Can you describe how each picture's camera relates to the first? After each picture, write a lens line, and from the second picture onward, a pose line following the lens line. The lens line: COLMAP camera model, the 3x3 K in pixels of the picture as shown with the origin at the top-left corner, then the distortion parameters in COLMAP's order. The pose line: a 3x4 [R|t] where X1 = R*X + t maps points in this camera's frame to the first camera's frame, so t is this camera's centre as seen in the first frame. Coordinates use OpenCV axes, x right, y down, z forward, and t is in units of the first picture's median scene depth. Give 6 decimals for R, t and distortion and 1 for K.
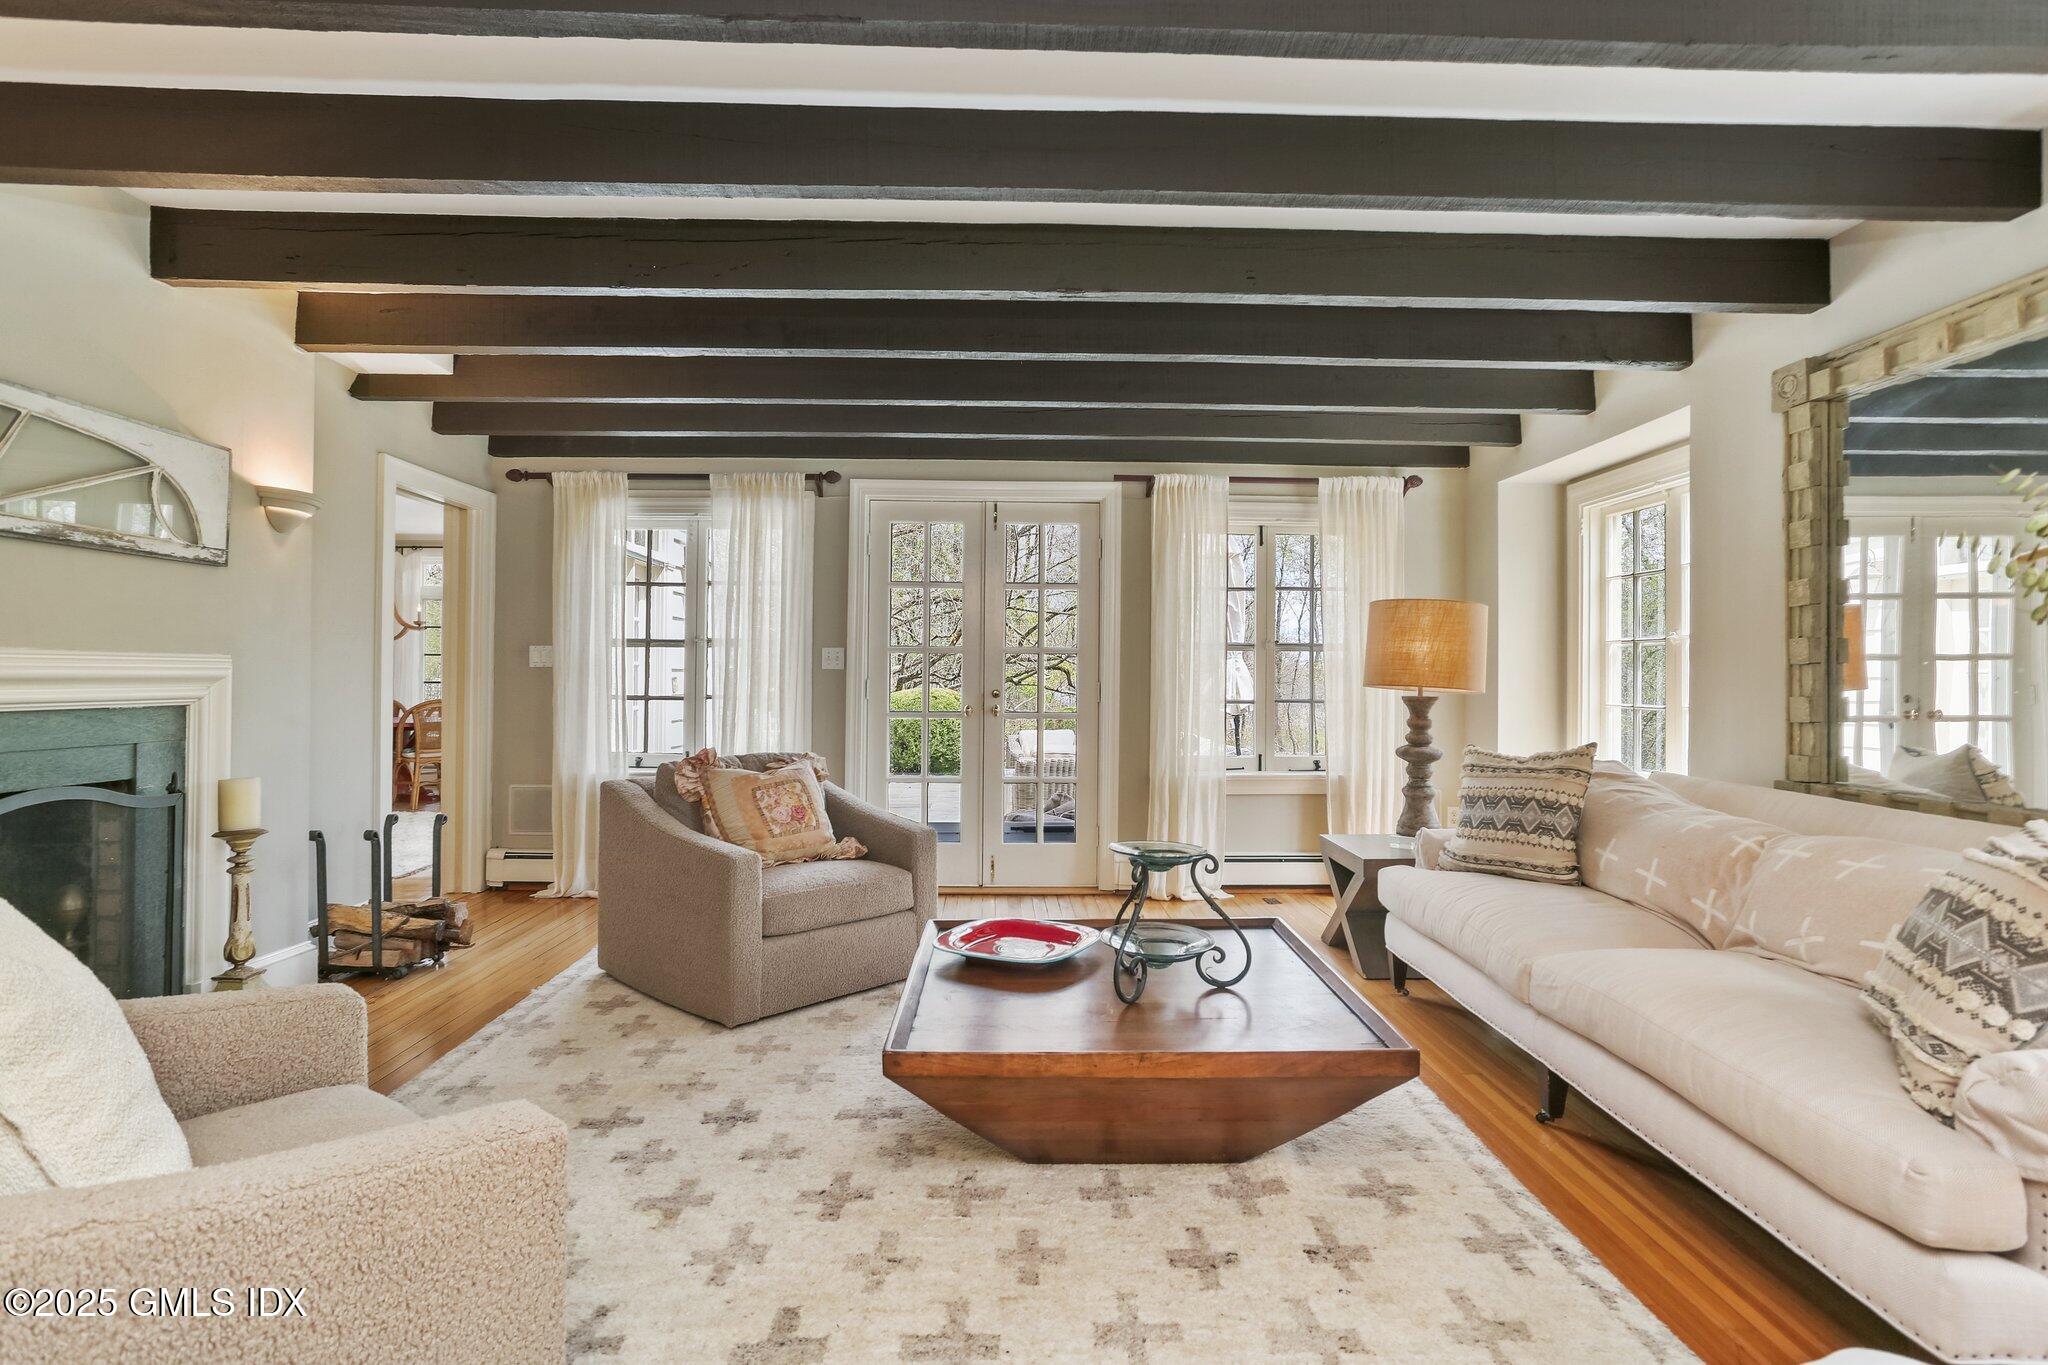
lens RADIAL K [[1005.2, 0, 1033.5], [0, 1005.2, 672.7], [0, 0, 1]] dist [-0.065862, 0.044095]
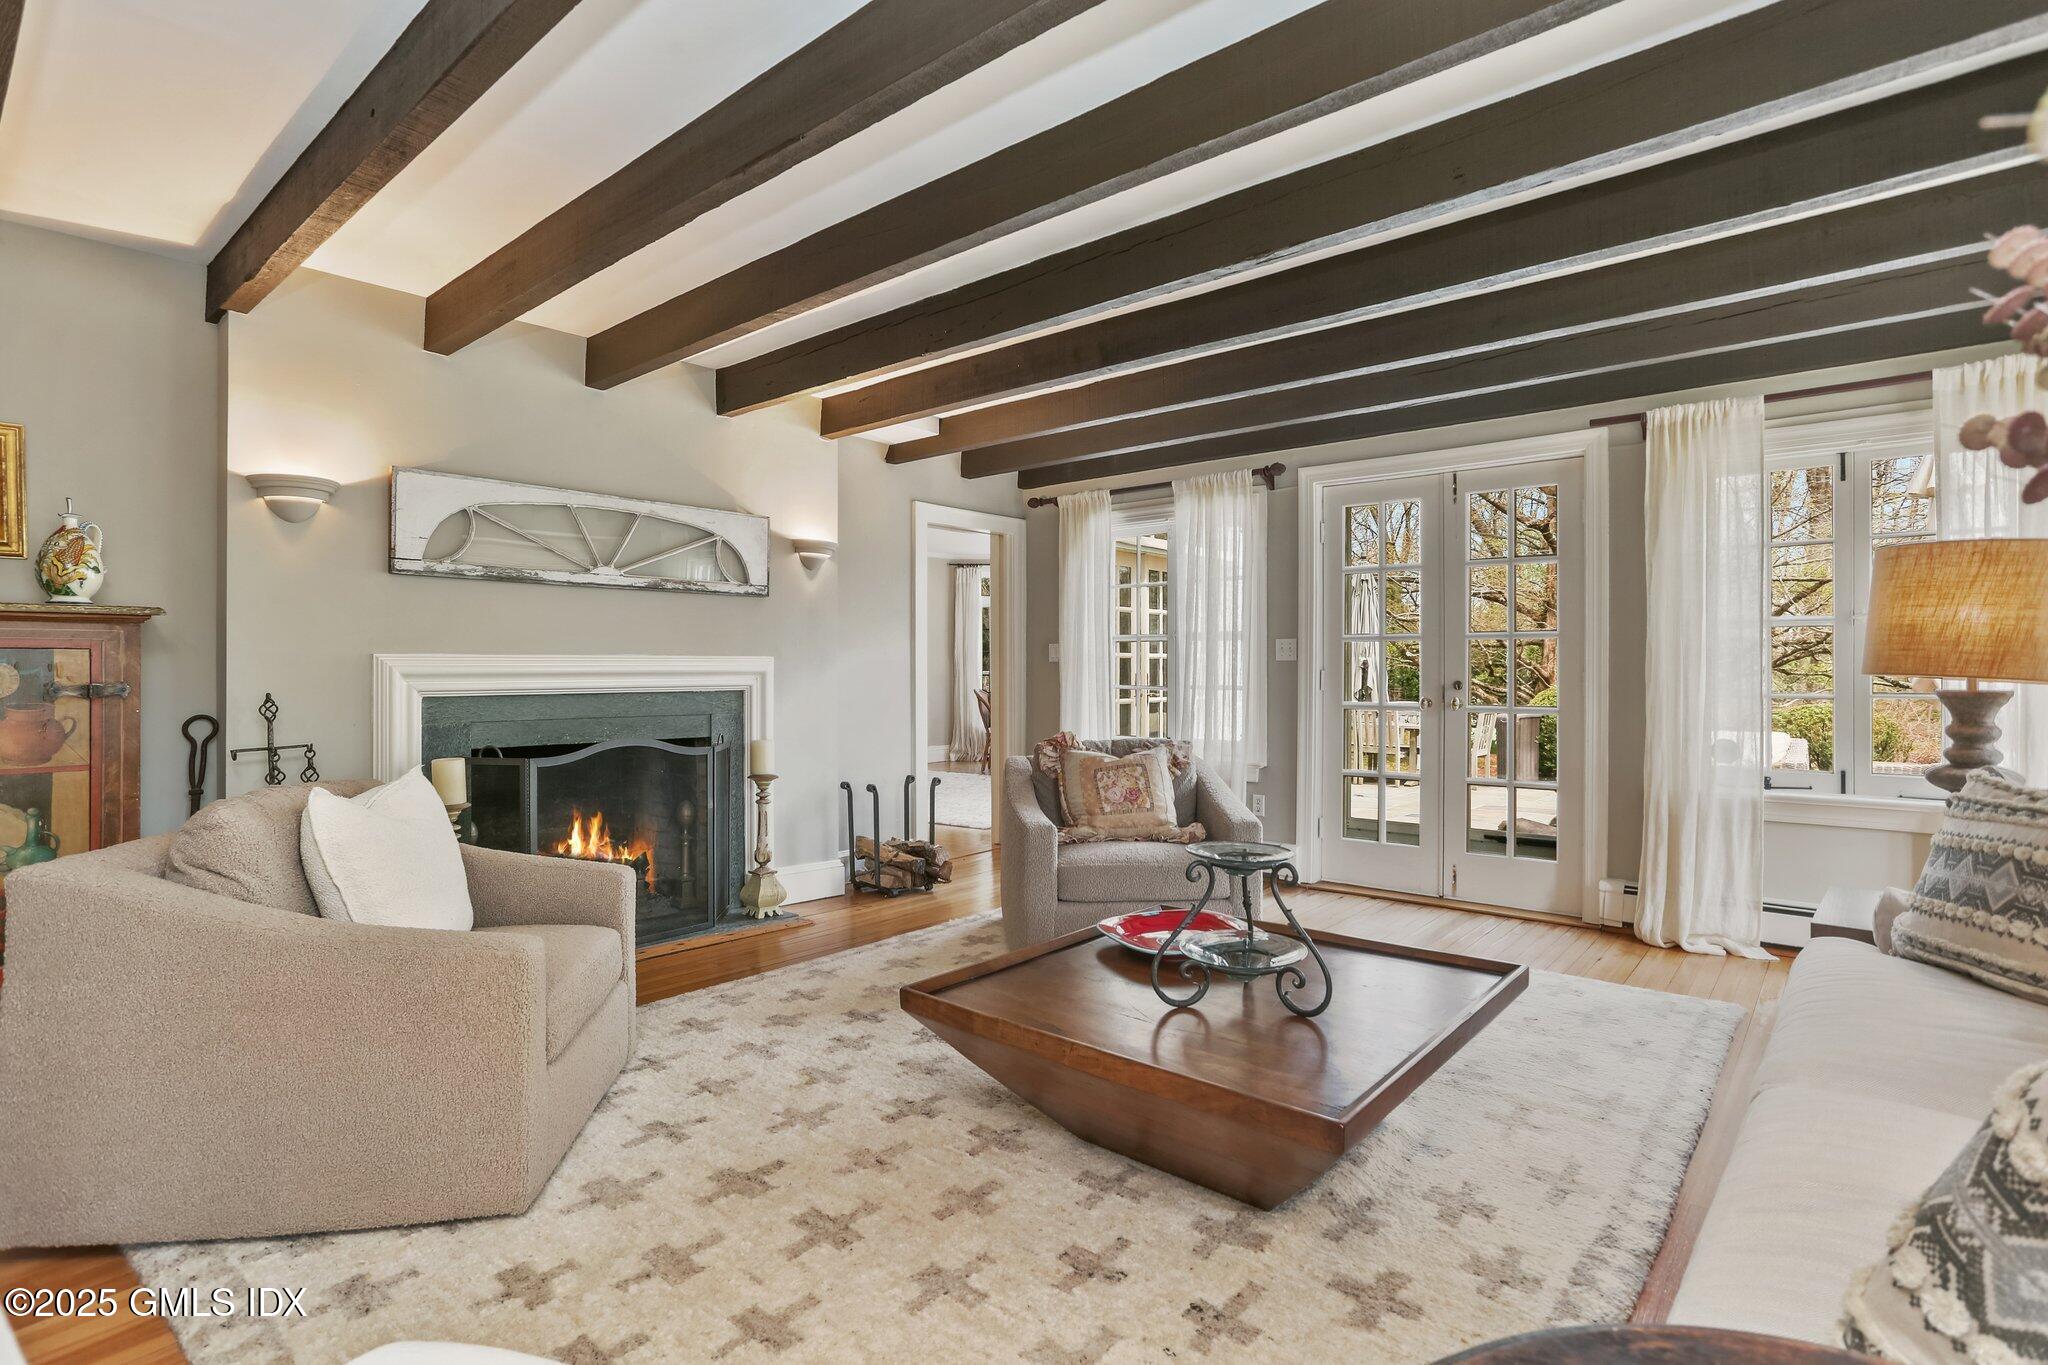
lens RADIAL K [[1005.2, 0, 1033.5], [0, 1005.2, 672.7], [0, 0, 1]] dist [-0.065862, 0.044095]
pose [[0.738699, -0.004825, -0.674018, 0.469339], [0.009928, 0.999944, 0.003723, 0.004399], [0.673962, -0.009442, 0.738706, 0.149041]]
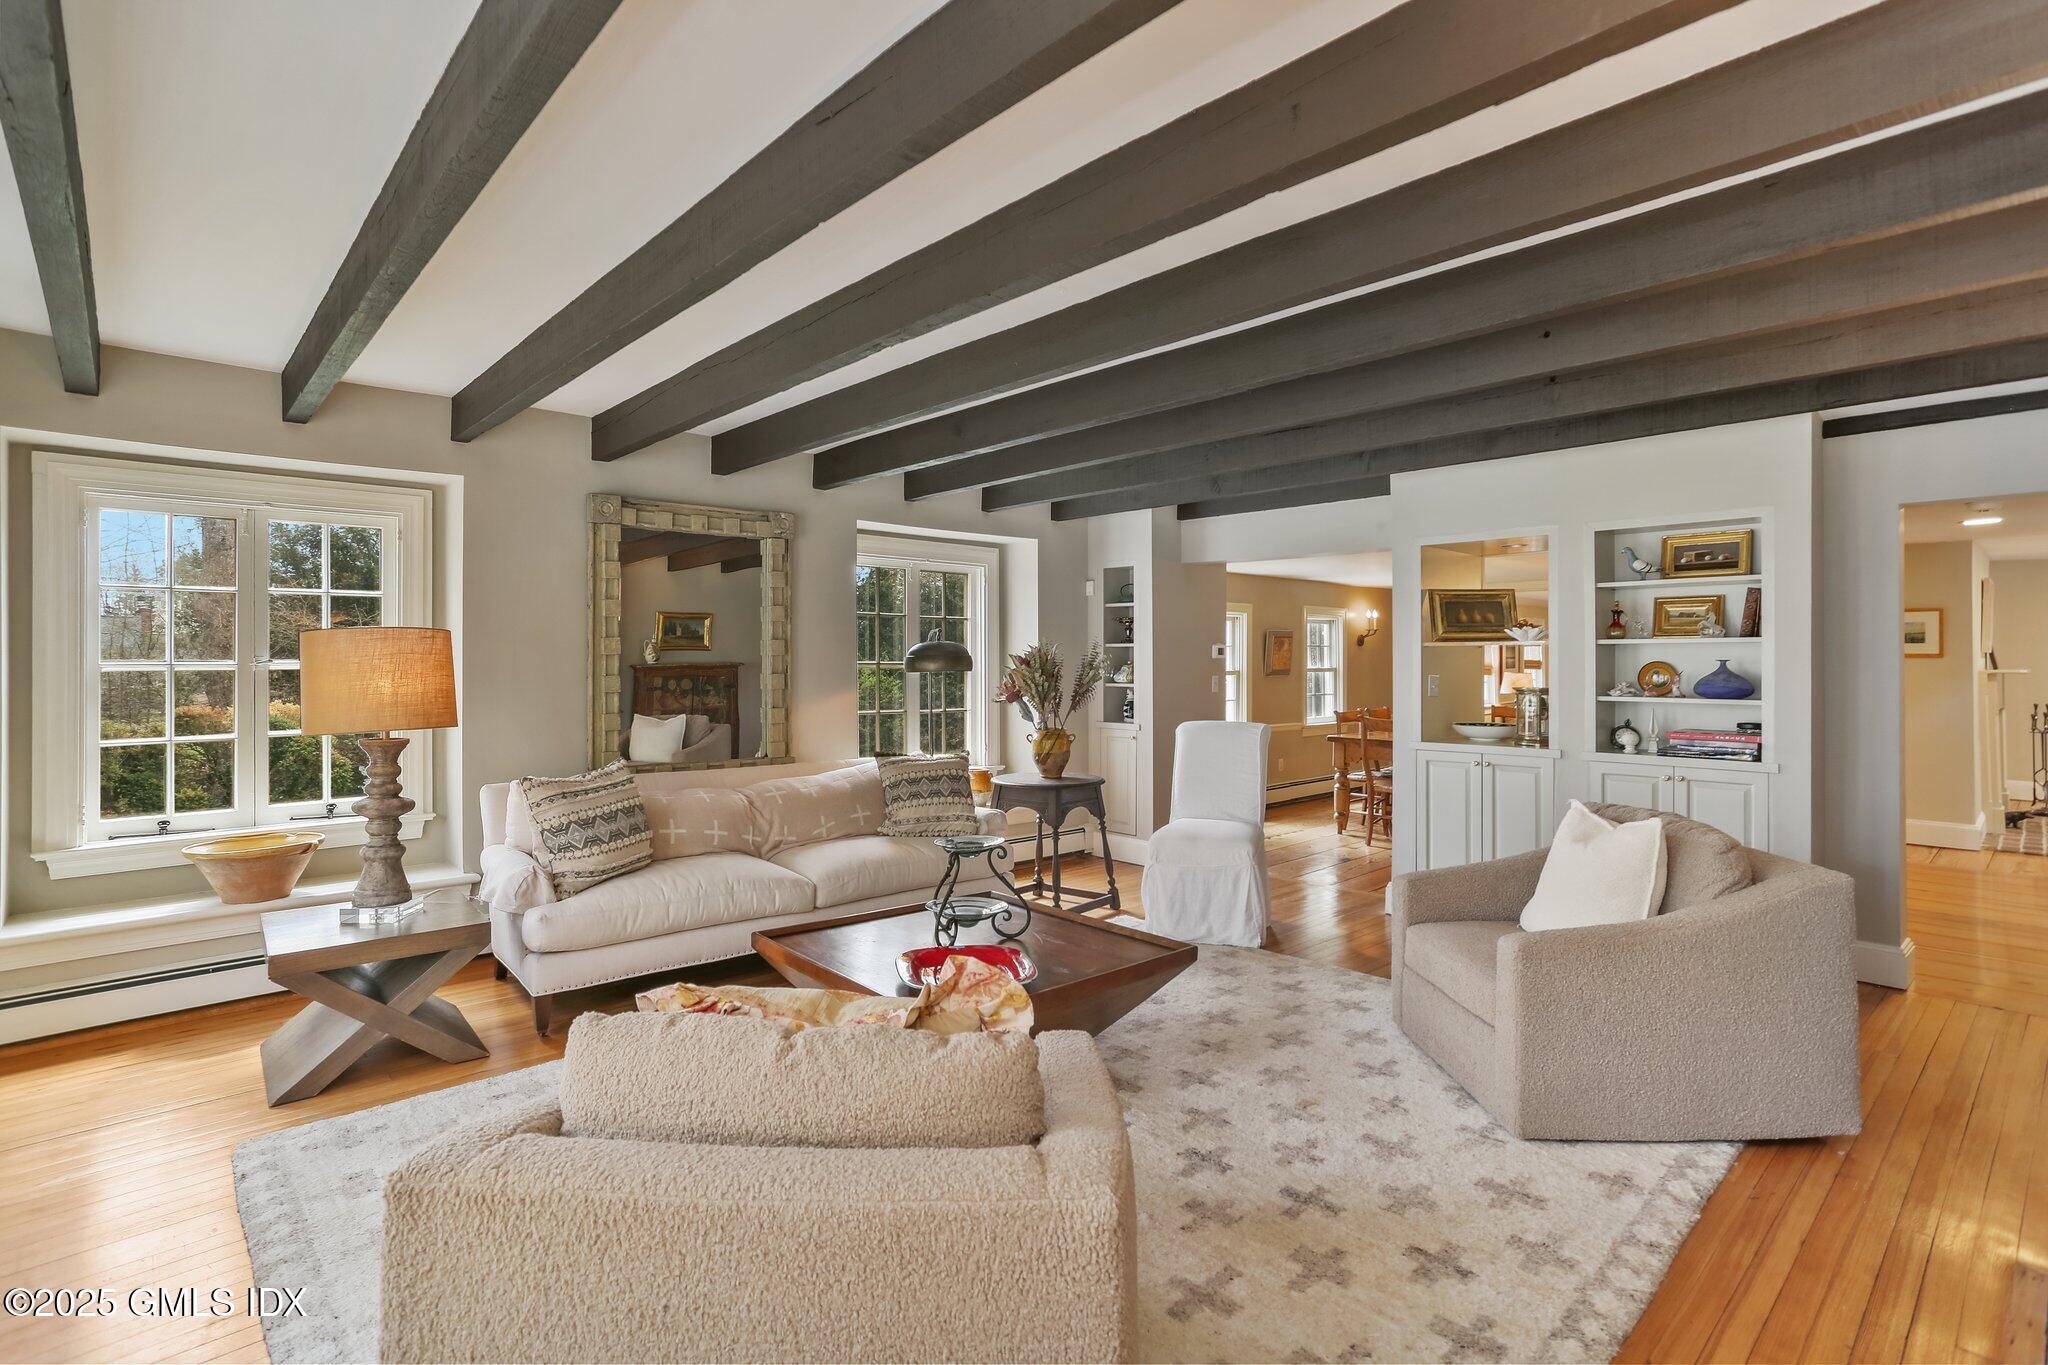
lens RADIAL K [[963.7, 0, 1029.4], [0, 963.7, 660.7], [0, 0, 1]] dist [-0.061562, 0.028617]
pose [[-0.649354, -0.003220, 0.760479, -0.737082], [-0.006389, 0.999979, -0.001221, -0.059211], [-0.760459, -0.005652, -0.649361, 1.400184]]
